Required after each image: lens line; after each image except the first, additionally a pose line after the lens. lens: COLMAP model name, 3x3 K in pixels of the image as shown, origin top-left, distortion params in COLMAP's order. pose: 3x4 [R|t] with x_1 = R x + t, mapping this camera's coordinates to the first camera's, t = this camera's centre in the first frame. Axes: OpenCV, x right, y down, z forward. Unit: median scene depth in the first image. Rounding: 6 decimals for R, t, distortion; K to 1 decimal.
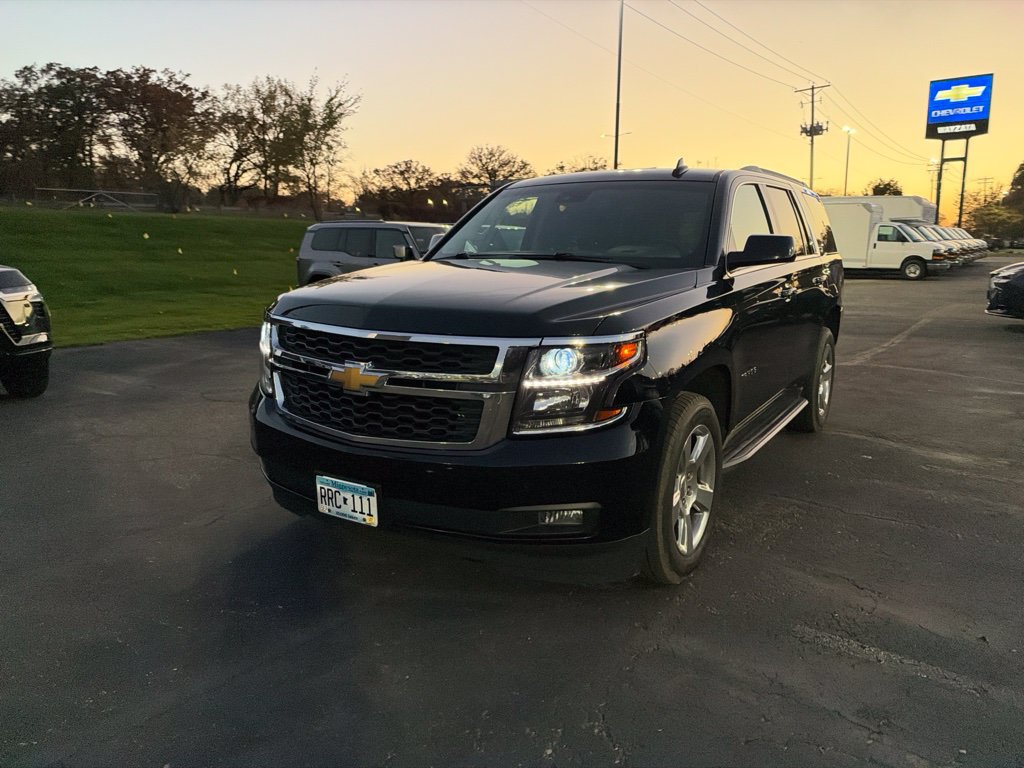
lens RADIAL K [[746.0, 0, 514.4], [0, 746.0, 381.0], [0, 0, 1]] dist [0.025260, -0.032103]
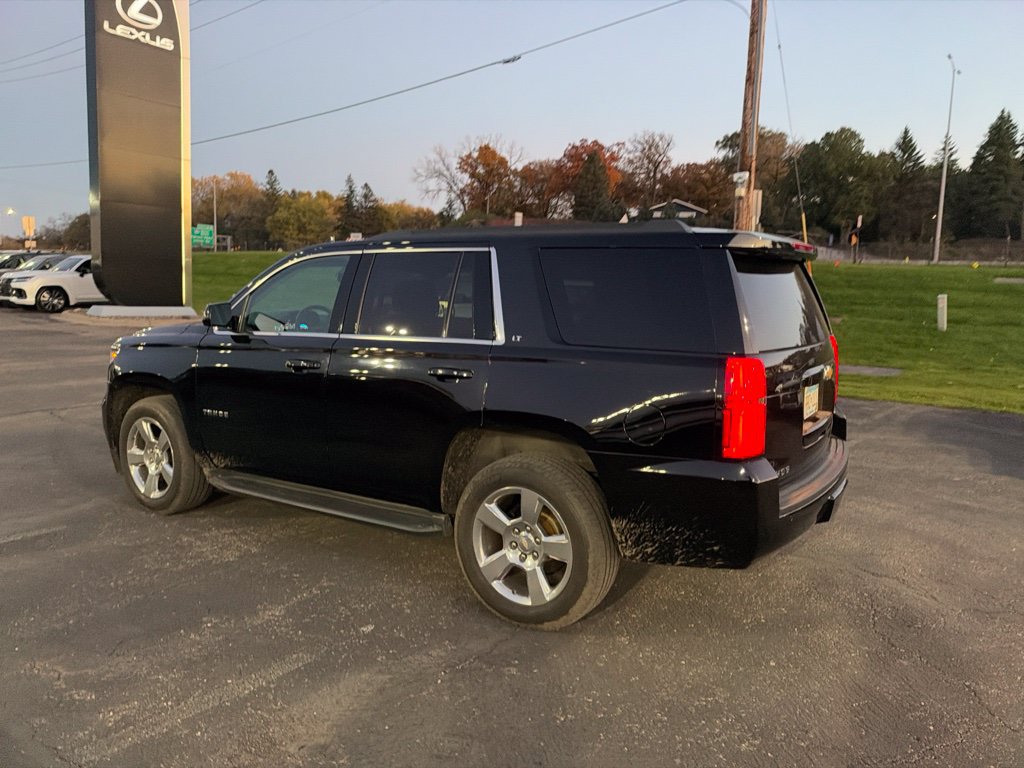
lens RADIAL K [[747.5, 0, 510.4], [0, 747.5, 378.2], [0, 0, 1]] dist [0.032018, -0.059436]
pose [[-0.015374, 0.120130, -0.992639, 0.113931], [-0.202999, 0.971706, 0.120740, -0.023496], [0.979058, 0.203361, 0.009448, 0.108563]]
